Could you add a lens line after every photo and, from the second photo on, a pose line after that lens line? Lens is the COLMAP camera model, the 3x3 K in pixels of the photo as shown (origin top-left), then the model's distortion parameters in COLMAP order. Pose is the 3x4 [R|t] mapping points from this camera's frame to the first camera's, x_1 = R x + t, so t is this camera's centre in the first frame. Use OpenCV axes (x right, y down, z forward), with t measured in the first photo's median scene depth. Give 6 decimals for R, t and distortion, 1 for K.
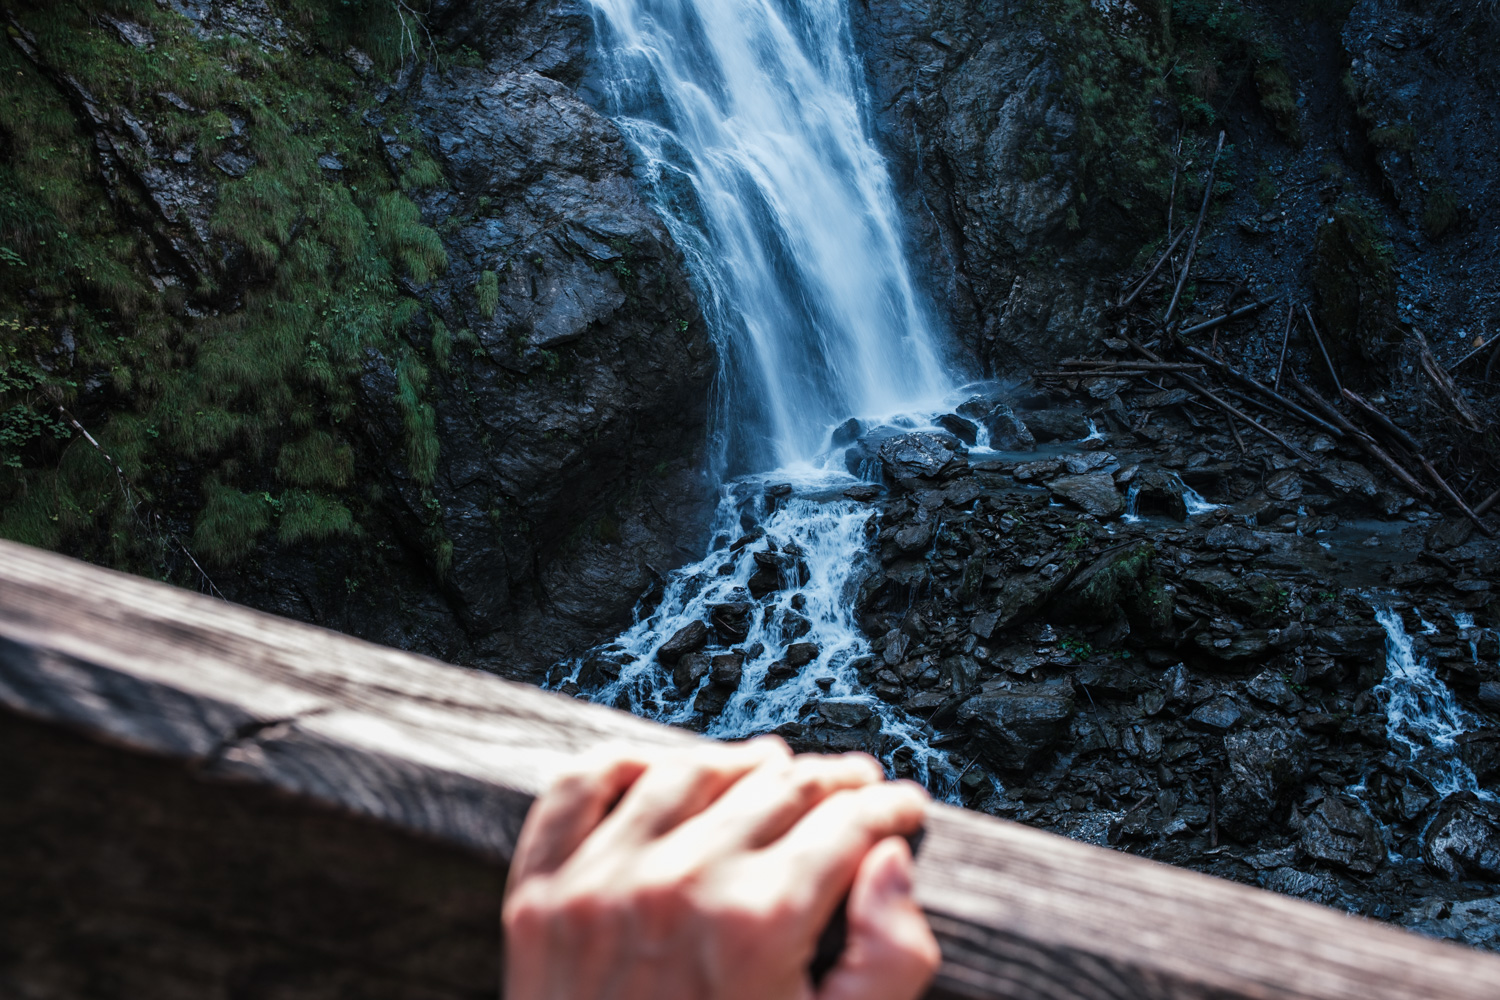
lens RADIAL K [[1511.8, 0, 743.5], [0, 1511.8, 507.9], [0, 0, 1]] dist [-0.068518, 0.000000]
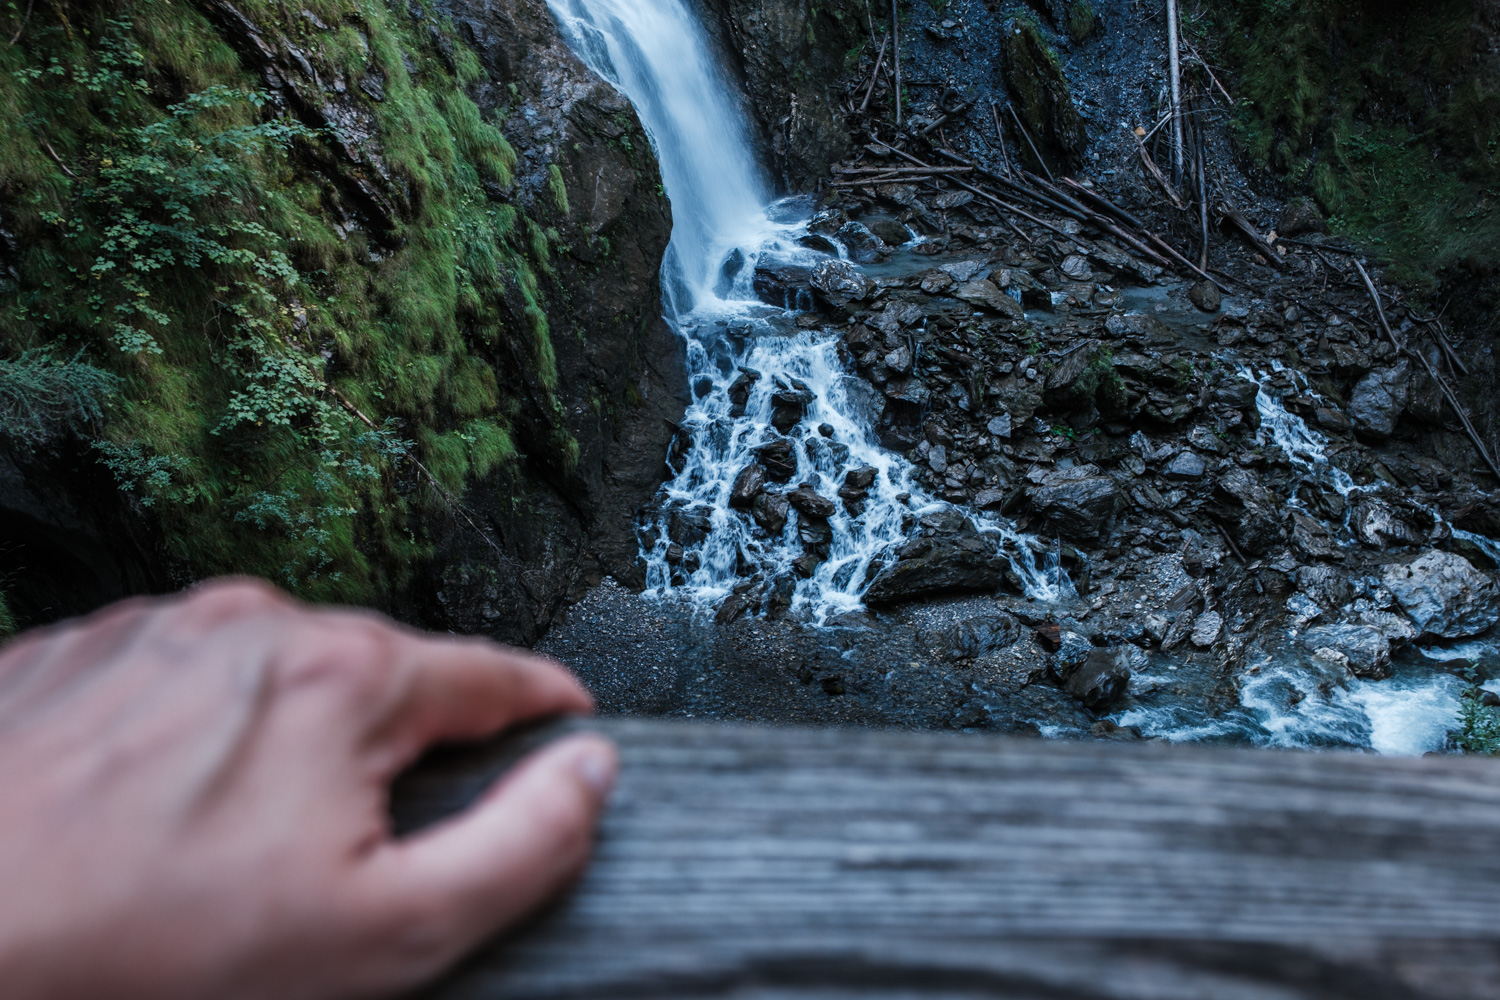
lens RADIAL K [[1511.8, 0, 762.8], [0, 1511.8, 508.7], [0, 0, 1]] dist [-0.068518, 0.000000]
pose [[0.828508, -0.210968, 0.518716, -0.684159], [0.097571, 0.966534, 0.237259, -0.177035], [-0.551411, -0.145959, 0.821366, 0.081026]]
